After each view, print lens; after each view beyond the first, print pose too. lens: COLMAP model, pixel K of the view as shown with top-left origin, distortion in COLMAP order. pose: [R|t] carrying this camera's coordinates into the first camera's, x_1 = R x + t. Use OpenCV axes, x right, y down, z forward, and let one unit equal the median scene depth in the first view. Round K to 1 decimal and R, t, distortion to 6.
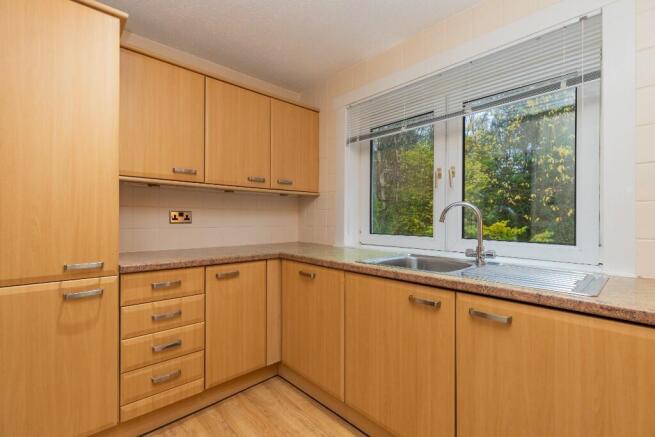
lens RADIAL K [[294.5, 0, 329.8], [0, 294.5, 219.8], [0, 0, 1]] dist [0.001474, -0.000304]
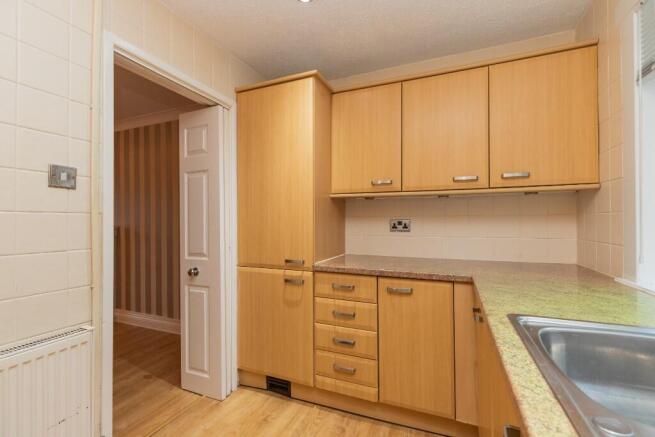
lens RADIAL K [[294.5, 0, 329.8], [0, 294.5, 219.8], [0, 0, 1]] dist [0.001474, -0.000304]
pose [[0.400580, -0.012424, -0.916177, 0.438566], [-0.000297, 0.999906, -0.013689, -0.020967], [0.916262, 0.005755, 0.400539, 0.465940]]
